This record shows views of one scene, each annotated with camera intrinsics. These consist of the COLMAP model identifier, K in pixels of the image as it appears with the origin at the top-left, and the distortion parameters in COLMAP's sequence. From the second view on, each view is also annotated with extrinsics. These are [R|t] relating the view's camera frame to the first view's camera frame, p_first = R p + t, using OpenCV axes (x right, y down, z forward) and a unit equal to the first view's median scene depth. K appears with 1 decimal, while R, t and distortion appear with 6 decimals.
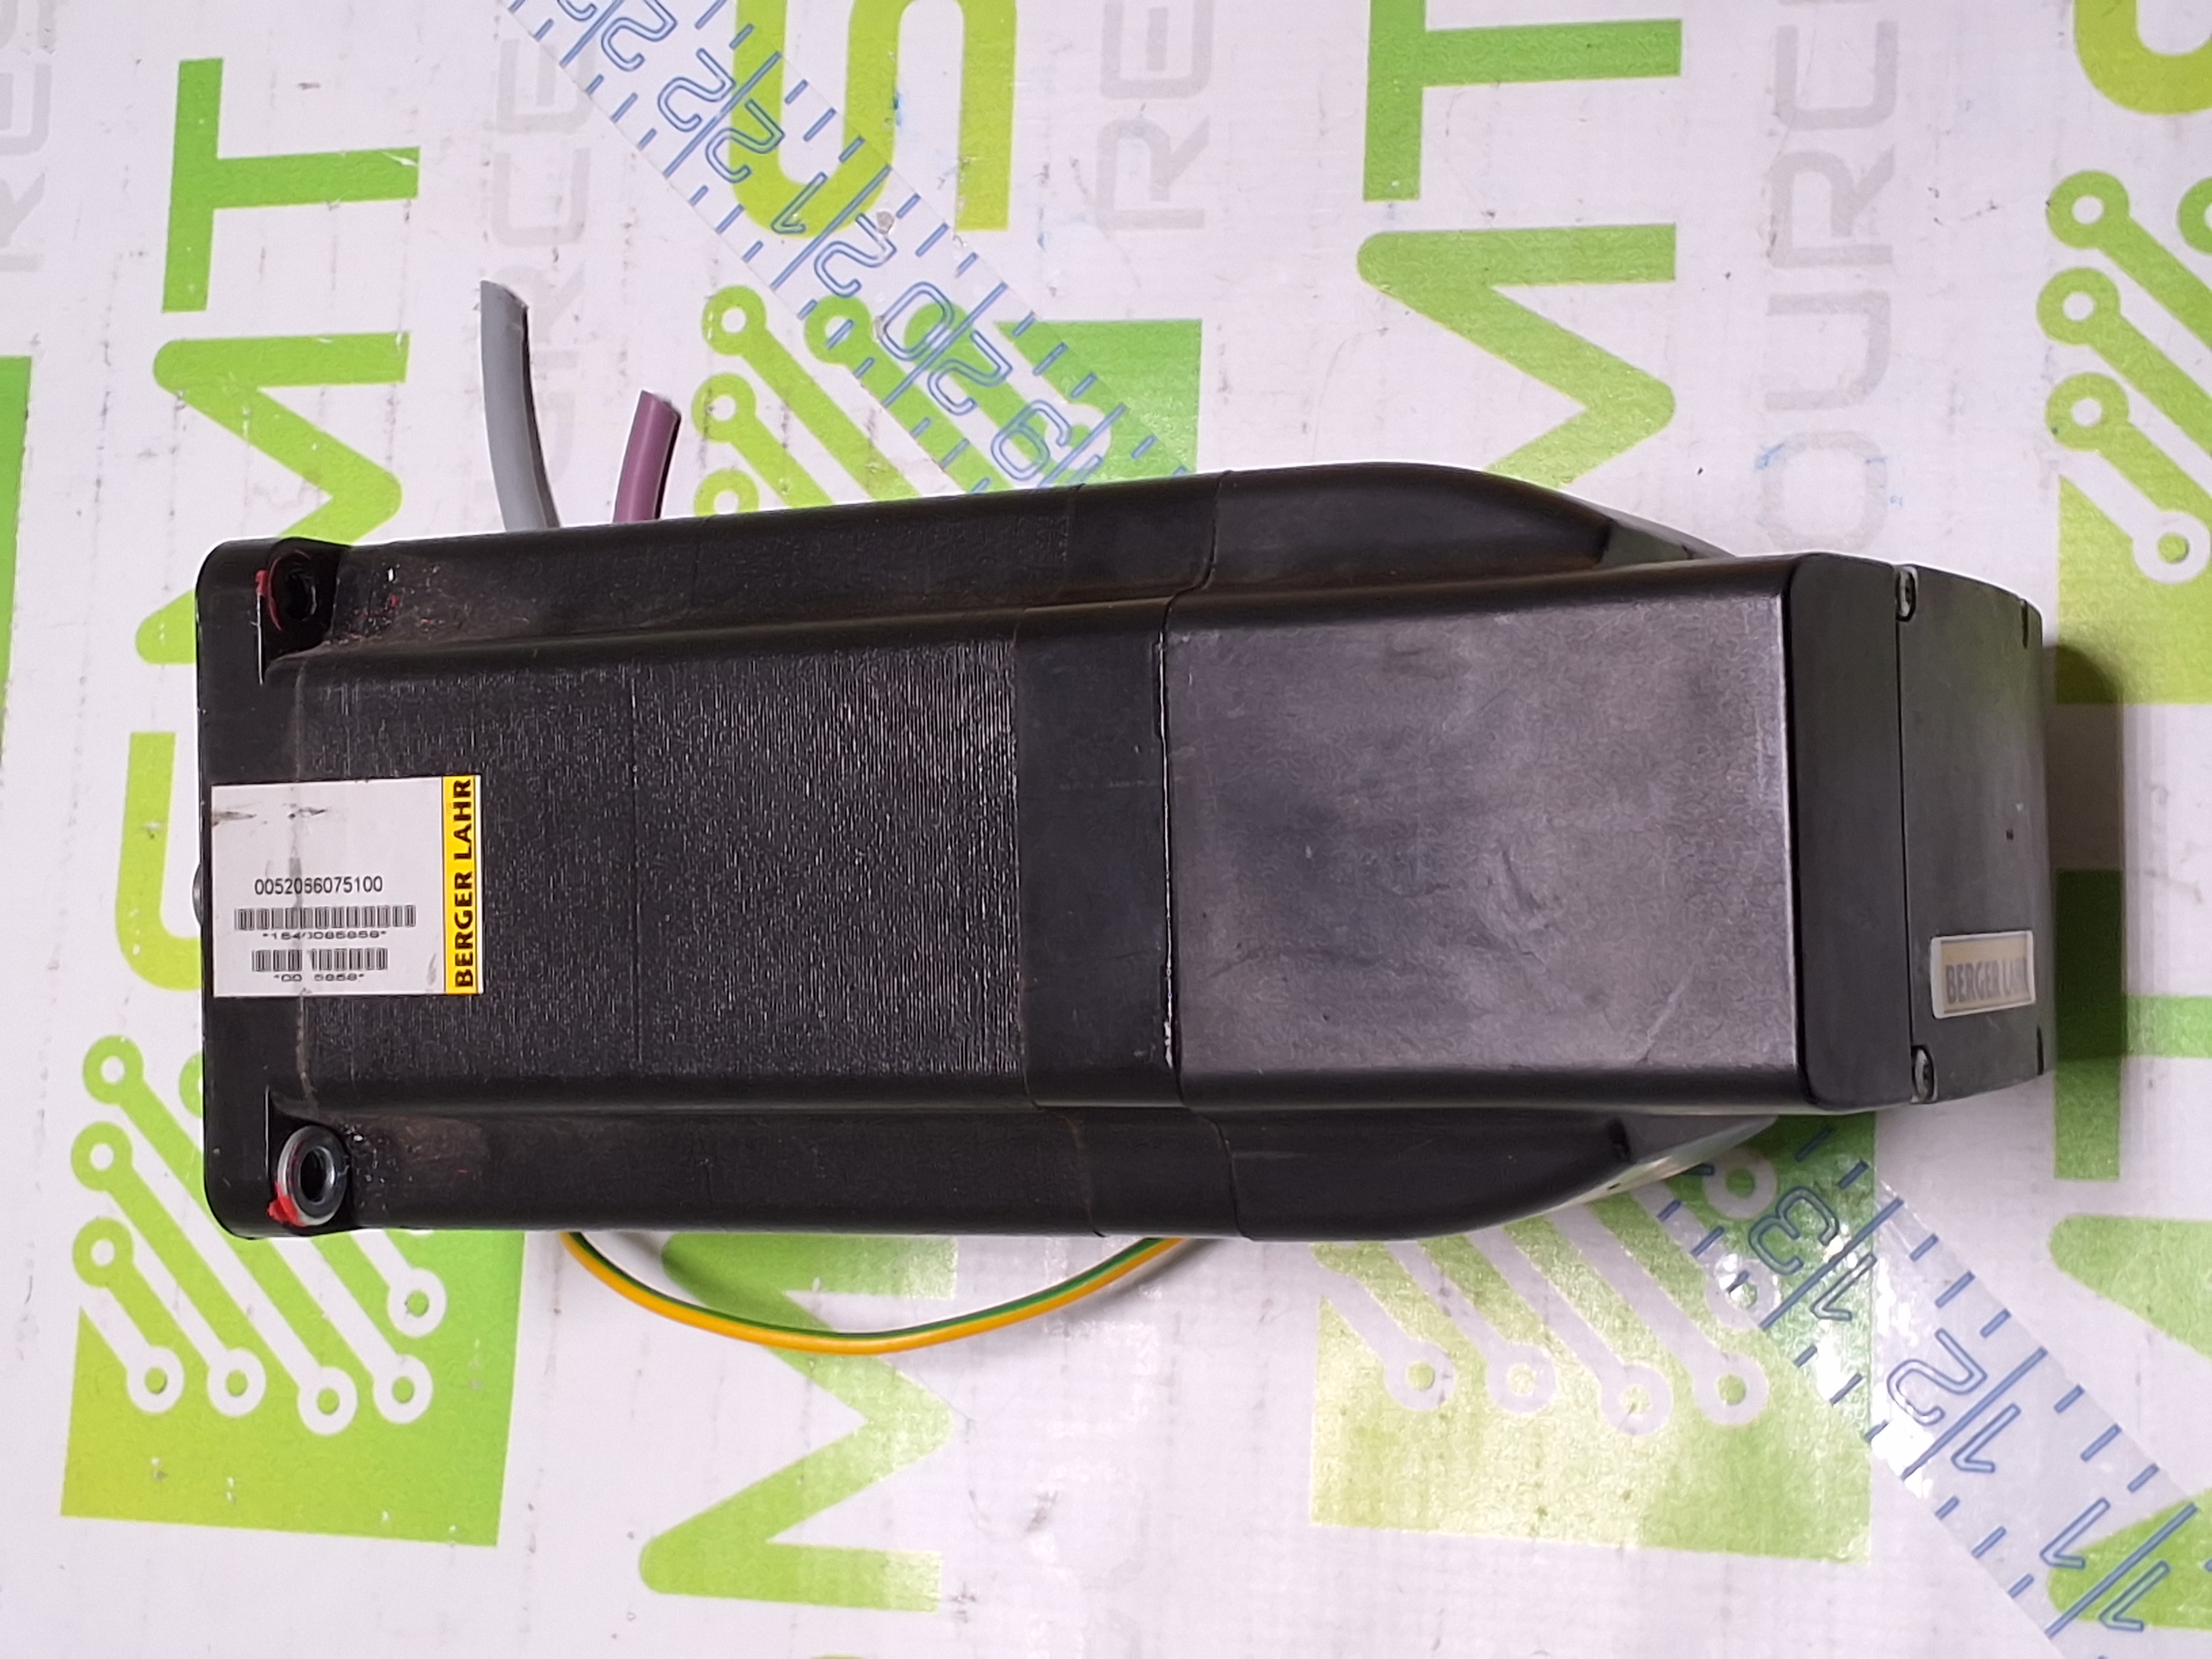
lens RADIAL K [[1812.5, 0, 1105.4], [0, 1812.5, 827.4], [0, 0, 1]] dist [-0.014776, -0.001405]
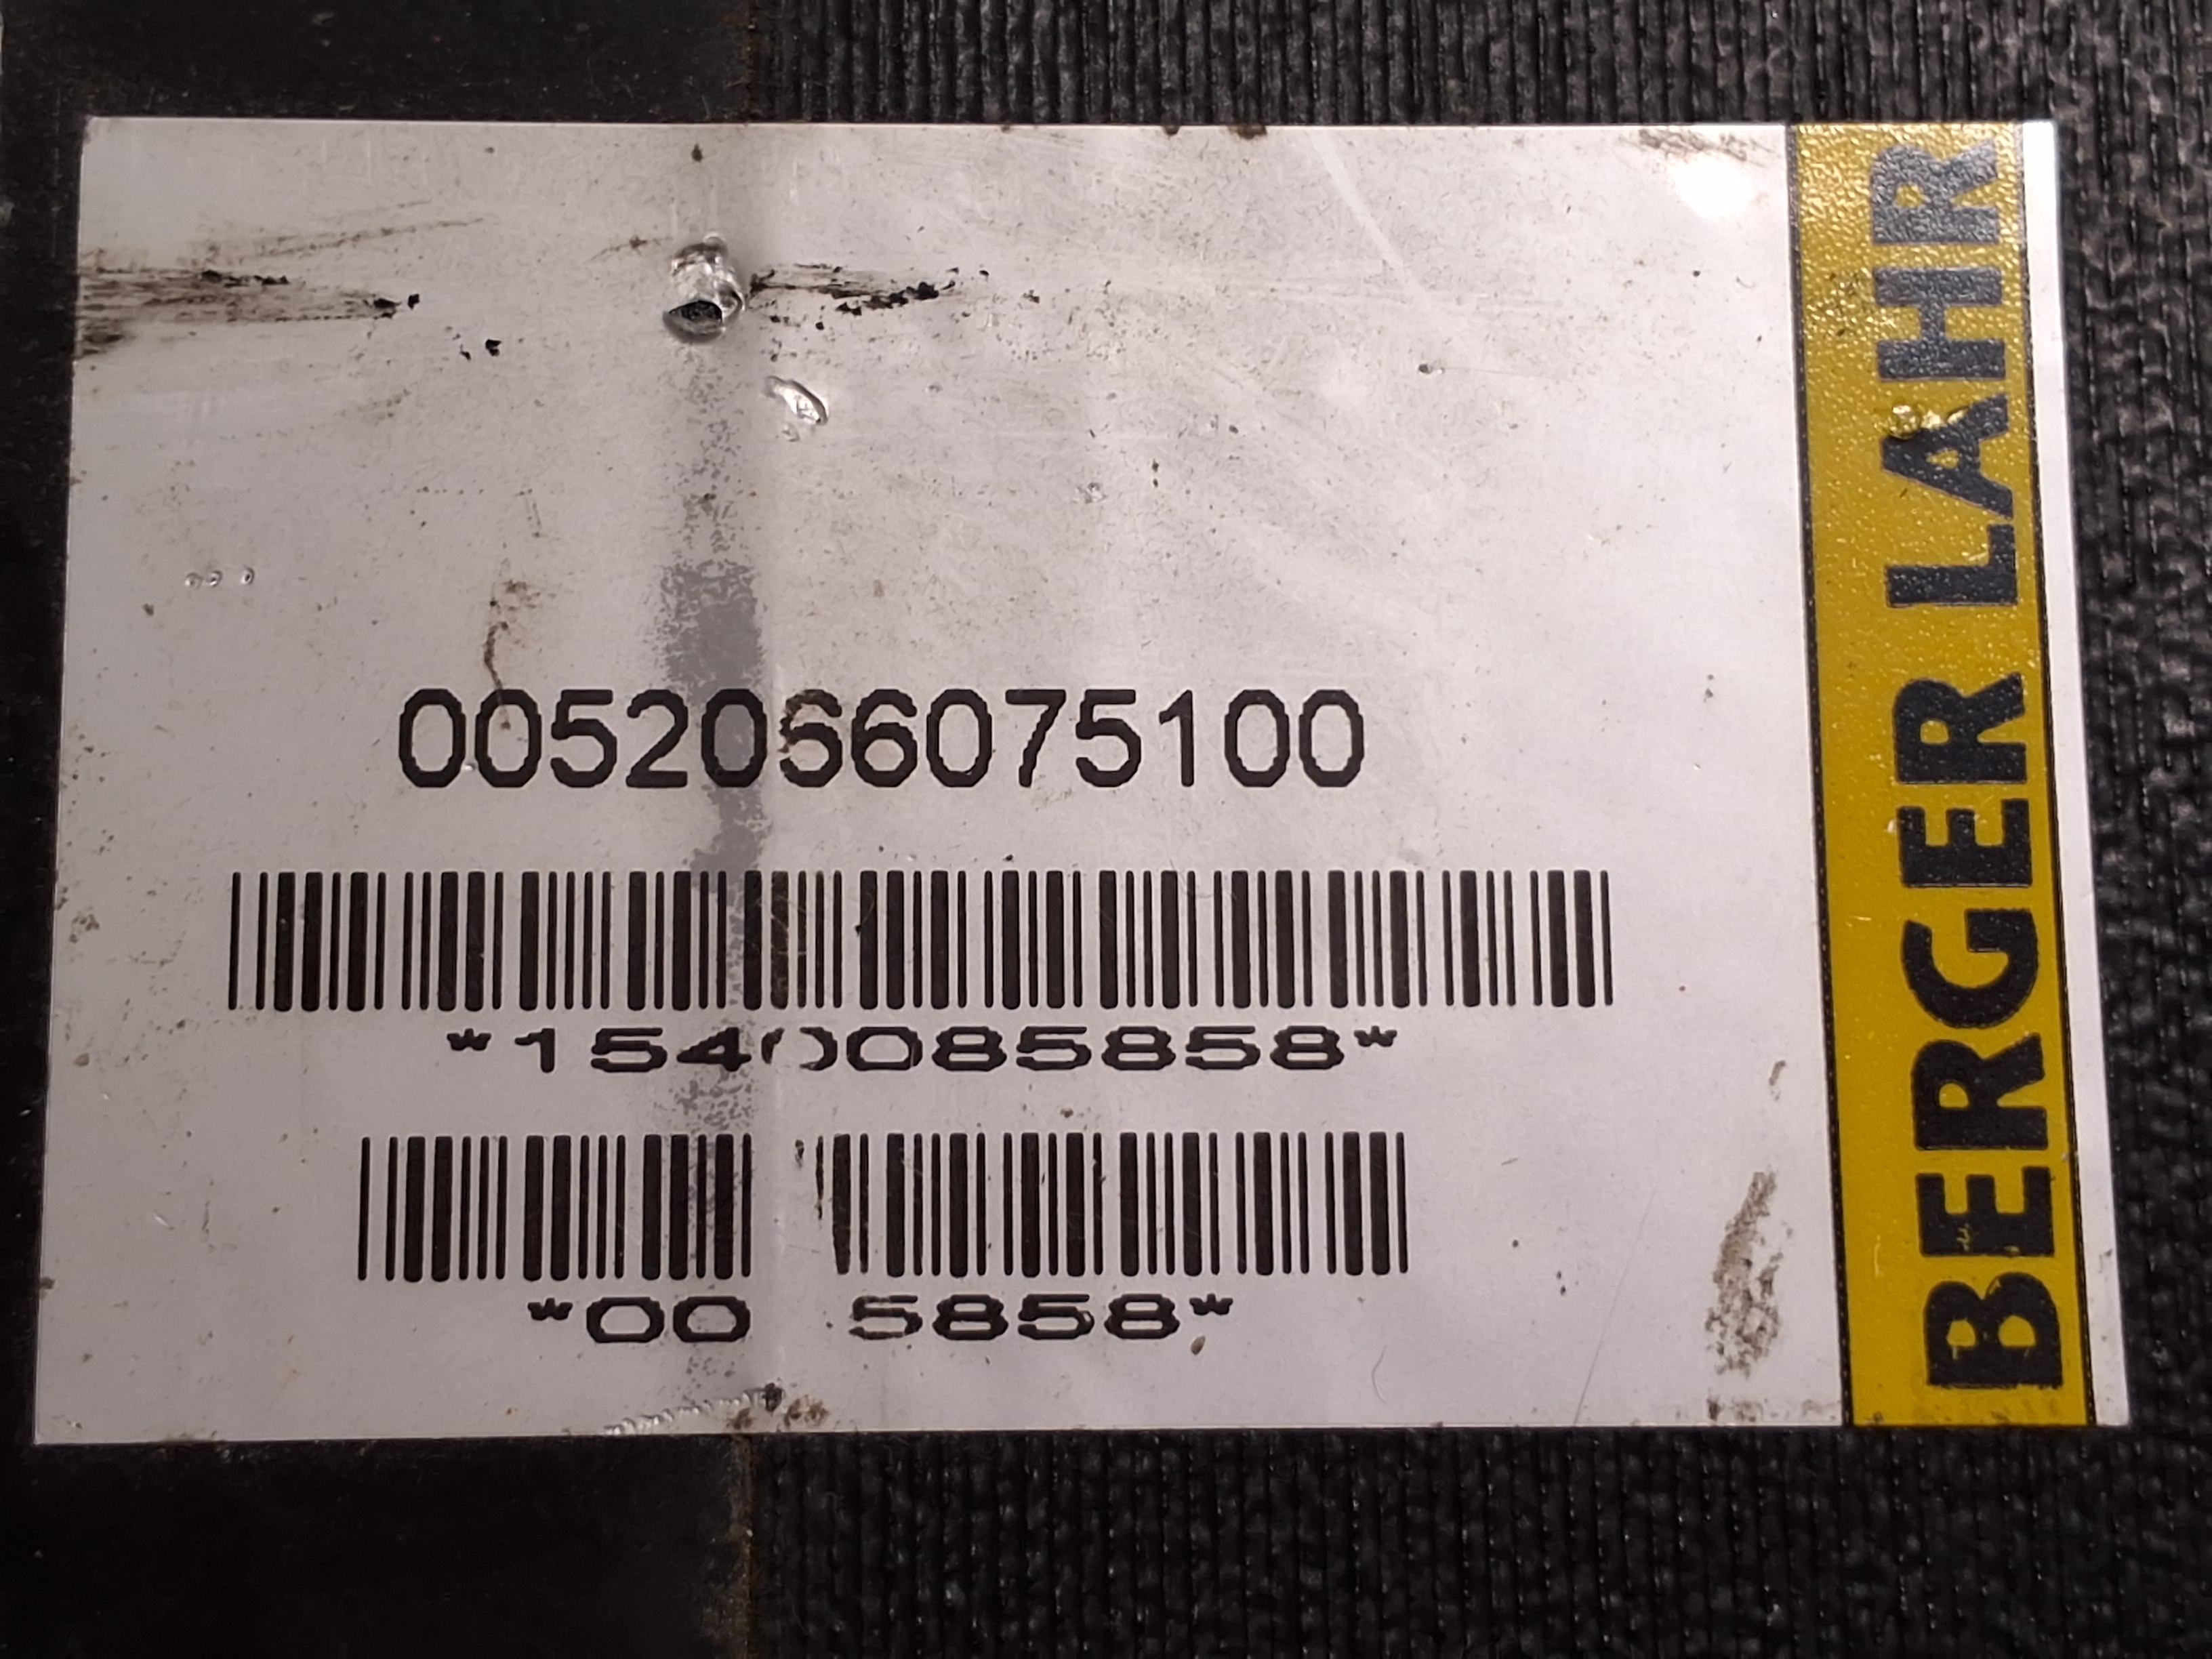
lens RADIAL K [[1768.3, 0, 1105.3], [0, 1768.3, 822.4], [0, 0, 1]] dist [0.036153, 0.014204]
pose [[0.594566, -0.048593, -0.802577, -0.296303], [0.026401, 0.998814, -0.040917, 0.046500], [0.803613, 0.003139, 0.595144, 0.919467]]
